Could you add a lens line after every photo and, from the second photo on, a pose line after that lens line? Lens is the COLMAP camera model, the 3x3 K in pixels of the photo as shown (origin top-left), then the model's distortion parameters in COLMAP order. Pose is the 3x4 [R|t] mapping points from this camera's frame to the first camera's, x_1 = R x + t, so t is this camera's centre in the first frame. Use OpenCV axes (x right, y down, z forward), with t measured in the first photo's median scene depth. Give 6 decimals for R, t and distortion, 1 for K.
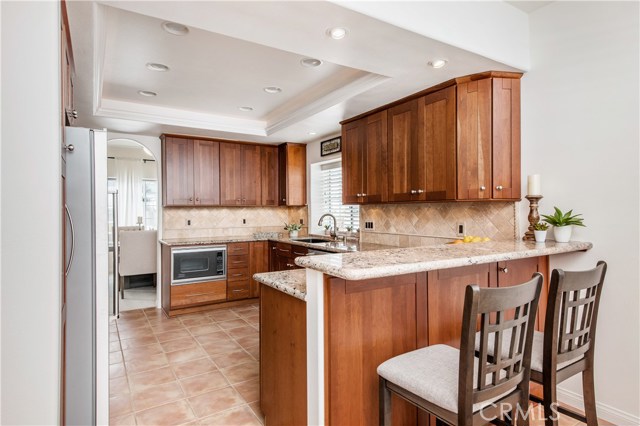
lens RADIAL K [[367.1, 0, 325.0], [0, 367.1, 210.9], [0, 0, 1]] dist [0.006861, 0.000452]
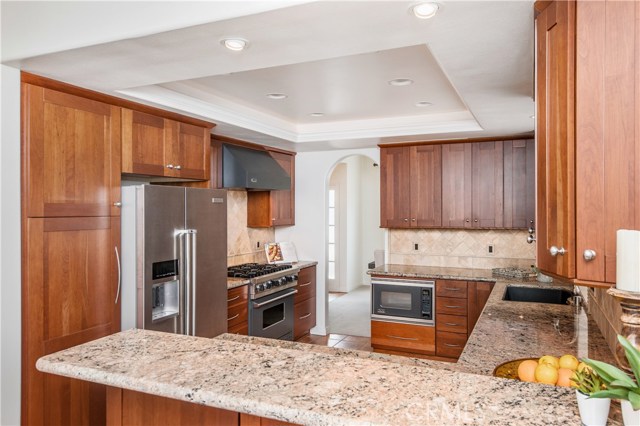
lens RADIAL K [[473.3, 0, 320.7], [0, 473.3, 209.3], [0, 0, 1]] dist [0.043452, 0.000335]
pose [[0.572237, 0.008468, -0.820044, 0.378718], [-0.005601, 0.999964, 0.006418, -0.057747], [0.820069, 0.000921, 0.572264, 0.228535]]
